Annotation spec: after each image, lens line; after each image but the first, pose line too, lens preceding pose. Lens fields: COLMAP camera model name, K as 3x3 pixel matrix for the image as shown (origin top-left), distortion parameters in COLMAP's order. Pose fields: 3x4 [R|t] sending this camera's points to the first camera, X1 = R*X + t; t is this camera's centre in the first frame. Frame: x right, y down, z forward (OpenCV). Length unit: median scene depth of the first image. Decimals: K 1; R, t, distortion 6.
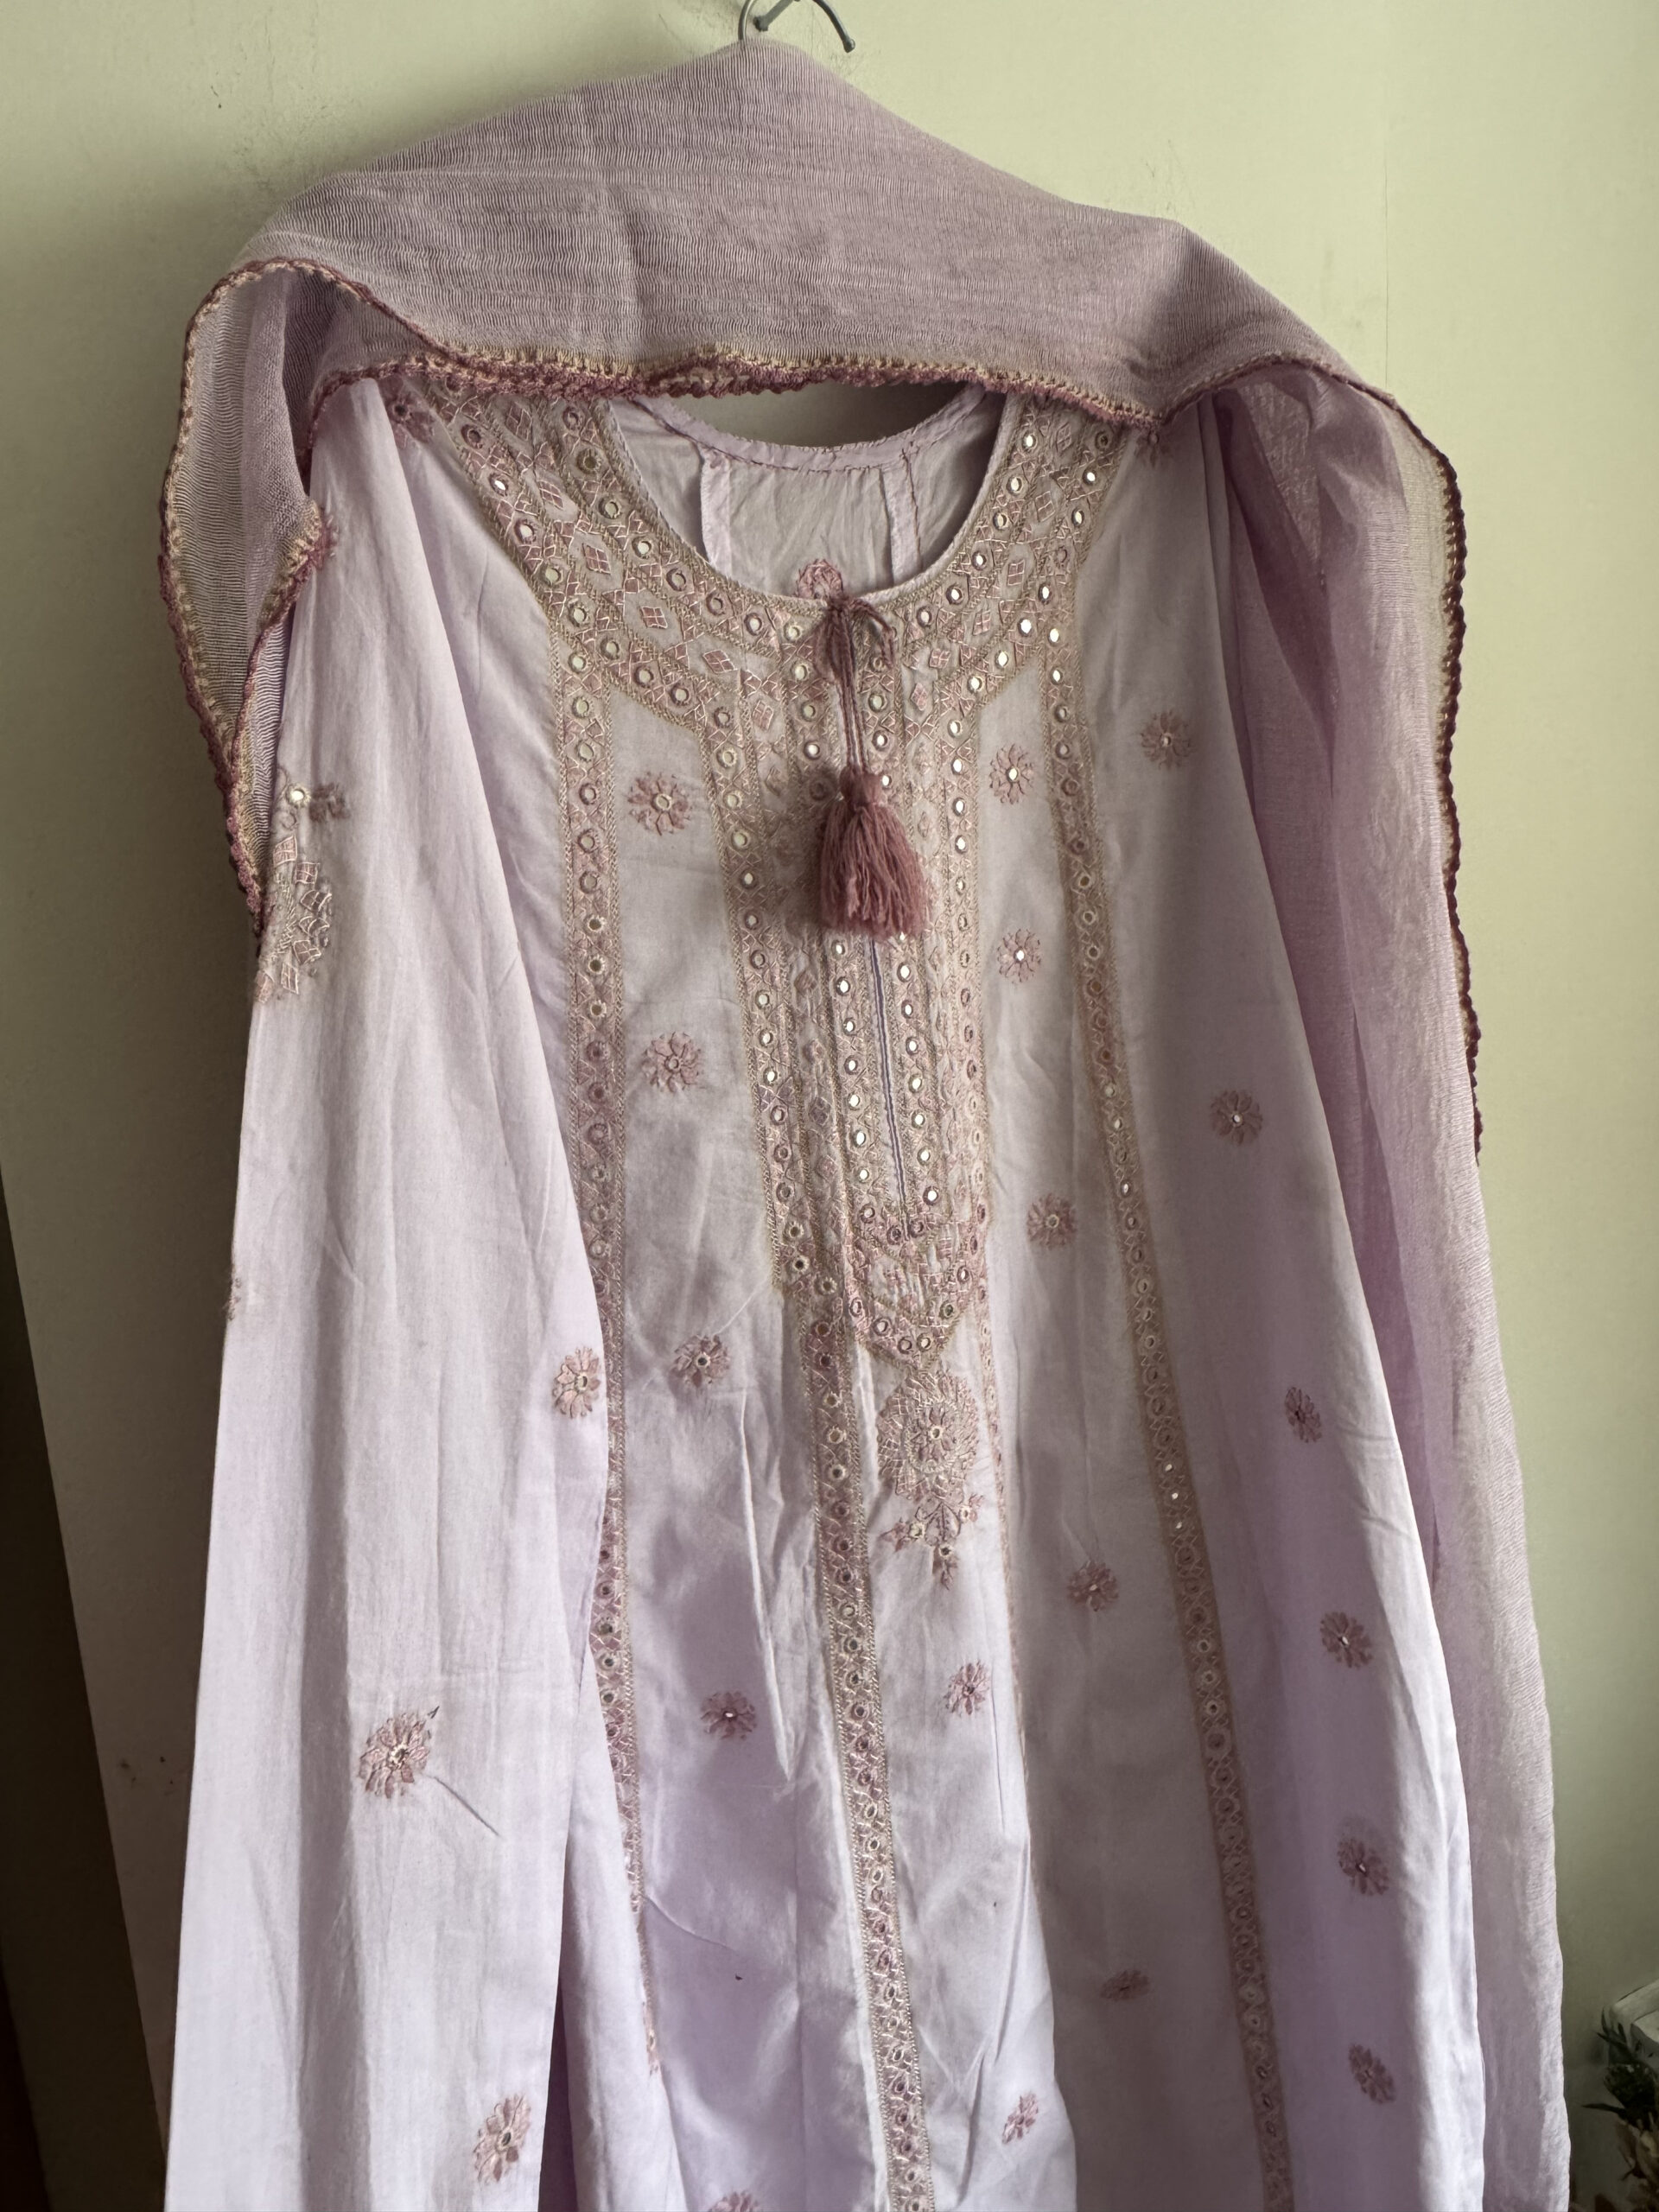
lens RADIAL K [[1592.7, 0, 830.2], [0, 1592.7, 1104.8], [0, 0, 1]] dist [-0.025830, 0.023824]
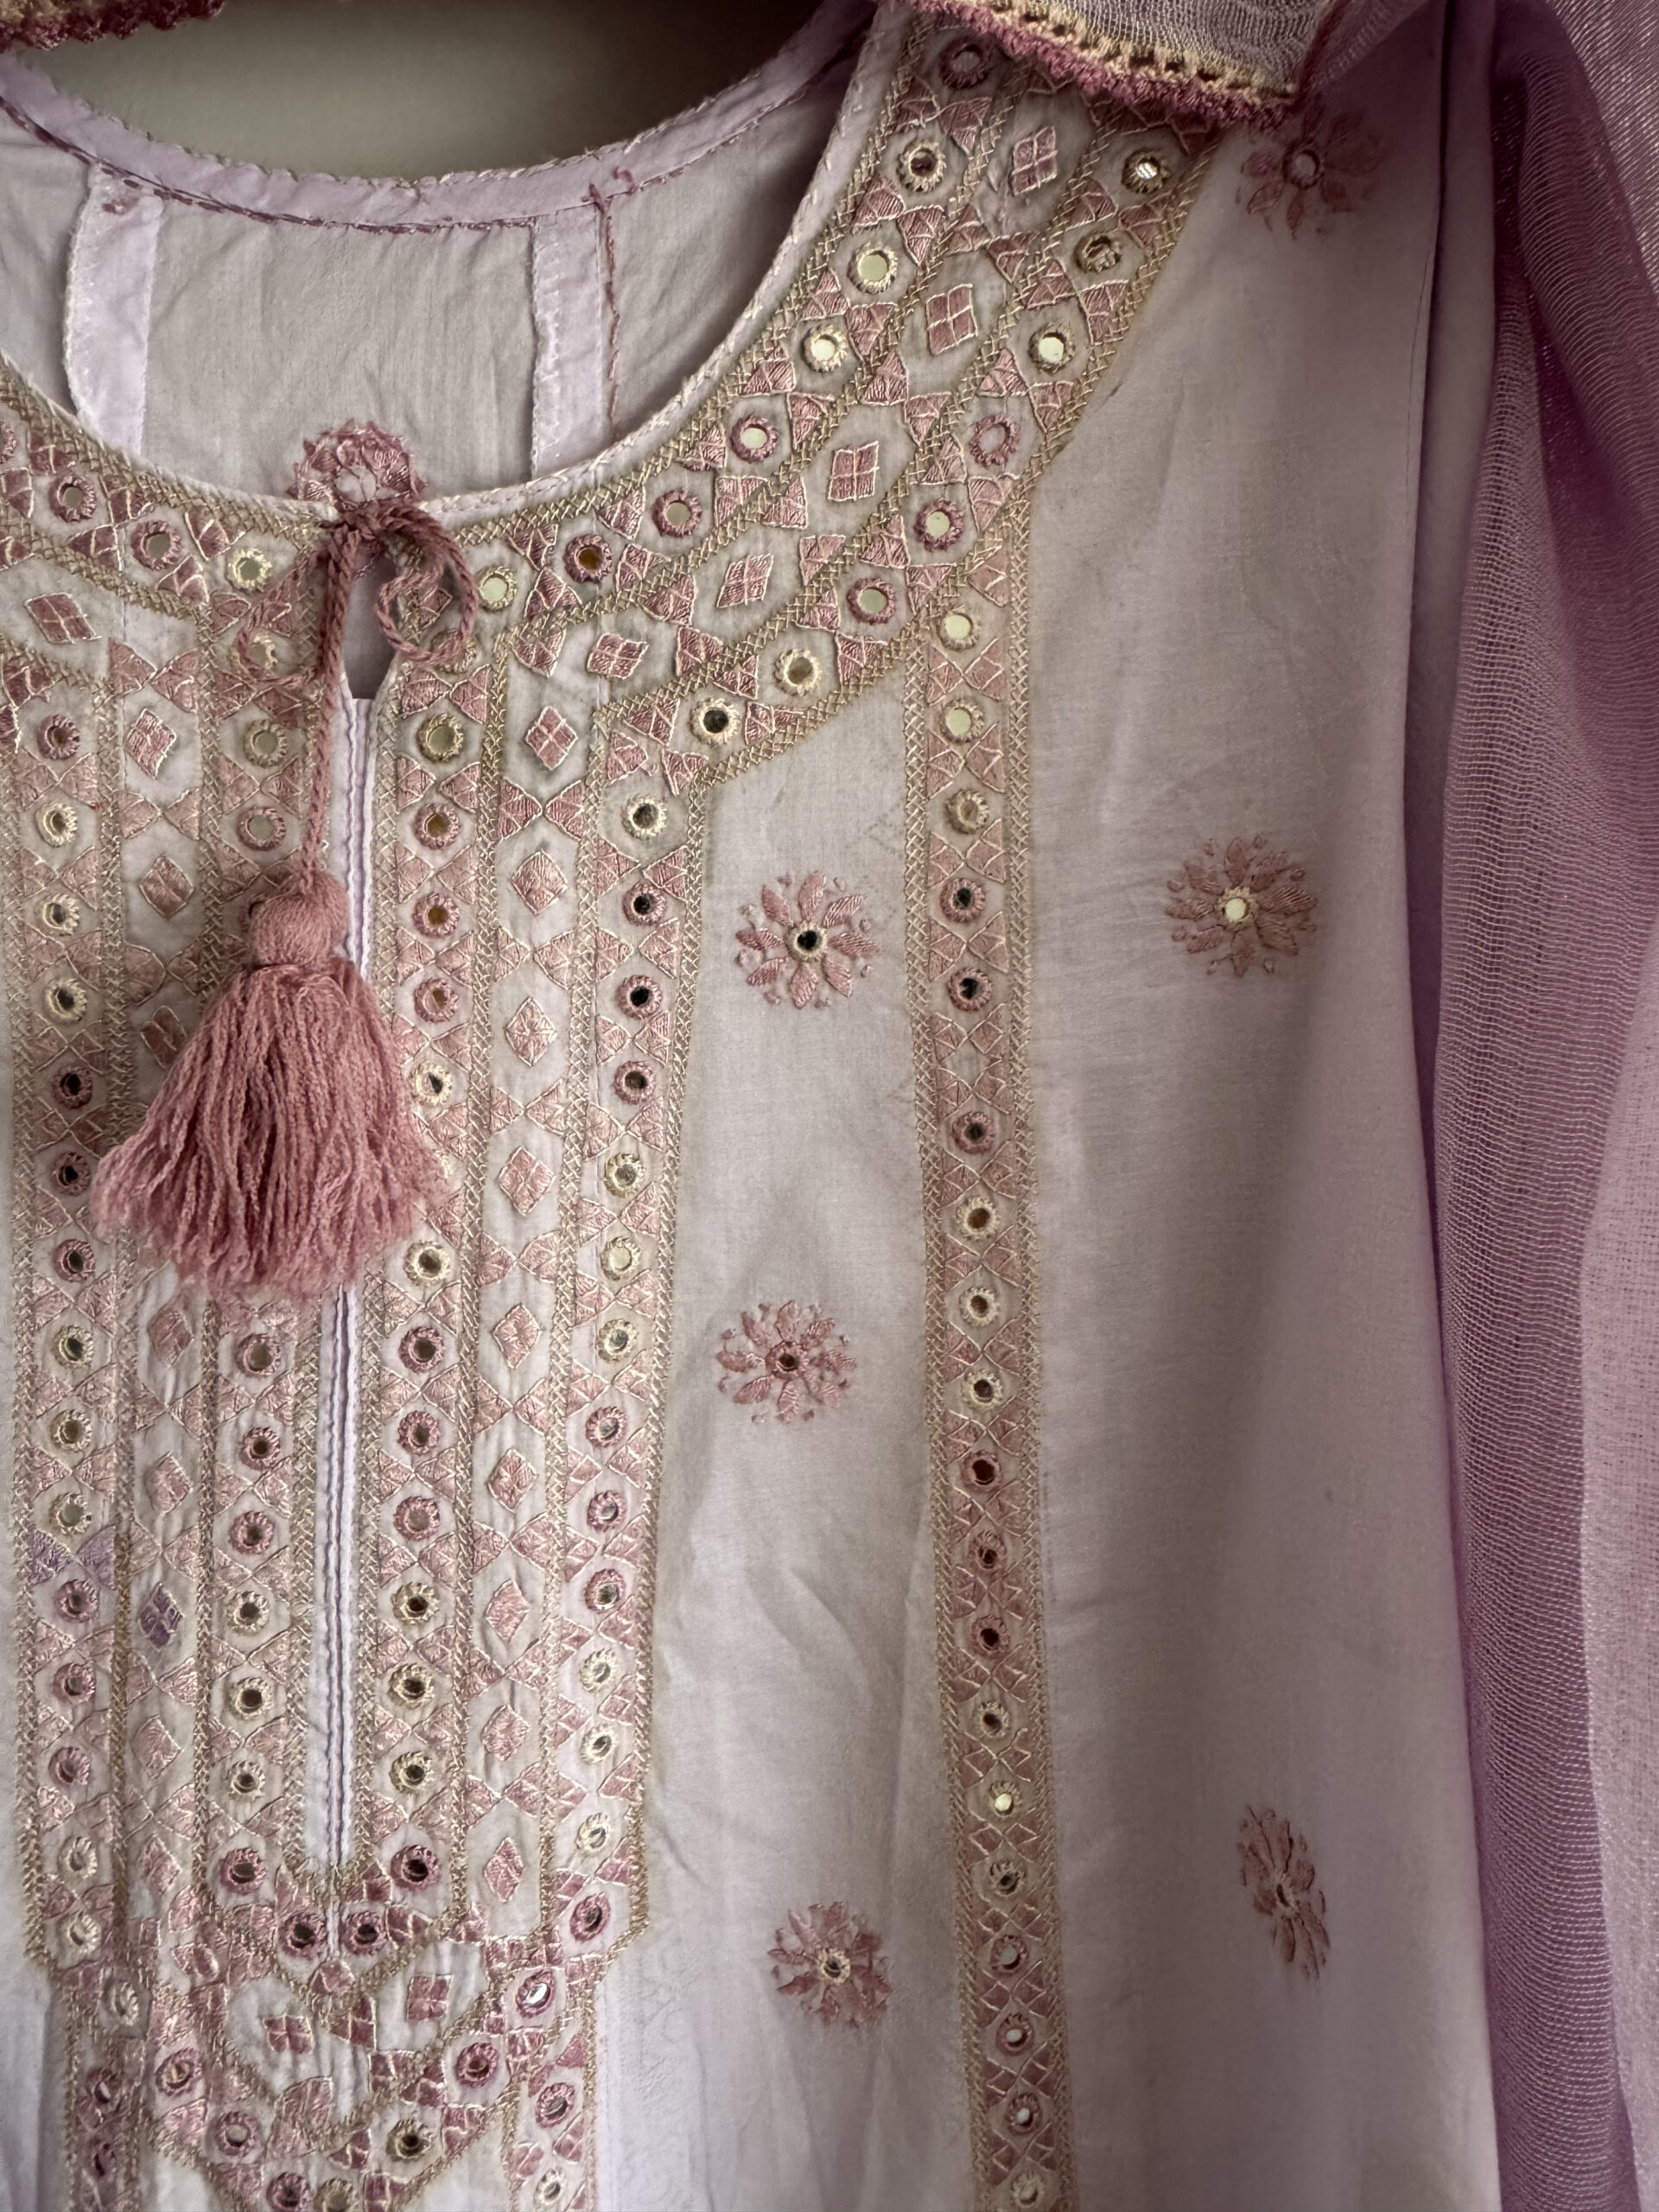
lens RADIAL K [[1592.7, 0, 835.9], [0, 1592.7, 1100.0], [0, 0, 1]] dist [-0.025830, 0.023824]
pose [[0.877674, 0.158927, -0.452141, 0.333318], [-0.203771, 0.977641, -0.051911, -0.151367], [0.433781, 0.137694, 0.890435, 0.653386]]
